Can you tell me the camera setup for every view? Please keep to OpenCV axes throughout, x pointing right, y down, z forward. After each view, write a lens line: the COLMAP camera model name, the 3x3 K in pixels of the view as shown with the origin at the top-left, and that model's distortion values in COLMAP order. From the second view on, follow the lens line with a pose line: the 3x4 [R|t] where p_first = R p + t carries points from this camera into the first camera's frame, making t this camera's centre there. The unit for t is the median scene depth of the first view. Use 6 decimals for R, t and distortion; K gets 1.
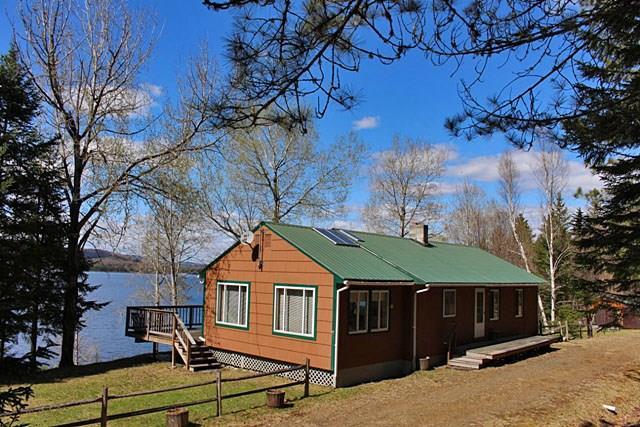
lens RADIAL K [[526.7, 0, 315.3], [0, 526.7, 213.8], [0, 0, 1]] dist [-0.166692, 0.149257]
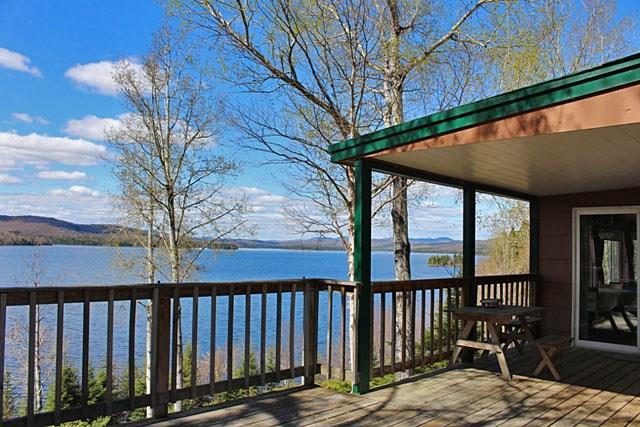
lens RADIAL K [[526.7, 0, 315.3], [0, 526.7, 213.8], [0, 0, 1]] dist [-0.166692, 0.149257]
pose [[0.999417, -0.003368, -0.033964, -0.094777], [0.004981, 0.998858, 0.047520, 0.075192], [0.033765, -0.047661, 0.998293, 0.429677]]
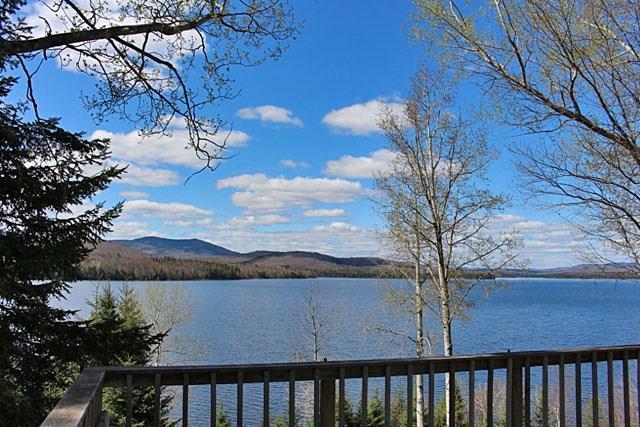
lens RADIAL K [[526.7, 0, 315.3], [0, 526.7, 213.8], [0, 0, 1]] dist [-0.166692, 0.149257]
pose [[0.871117, -0.063997, -0.486888, -0.107933], [0.058669, 0.997934, -0.026201, 0.067238], [0.487558, -0.005741, 0.873072, 0.420379]]
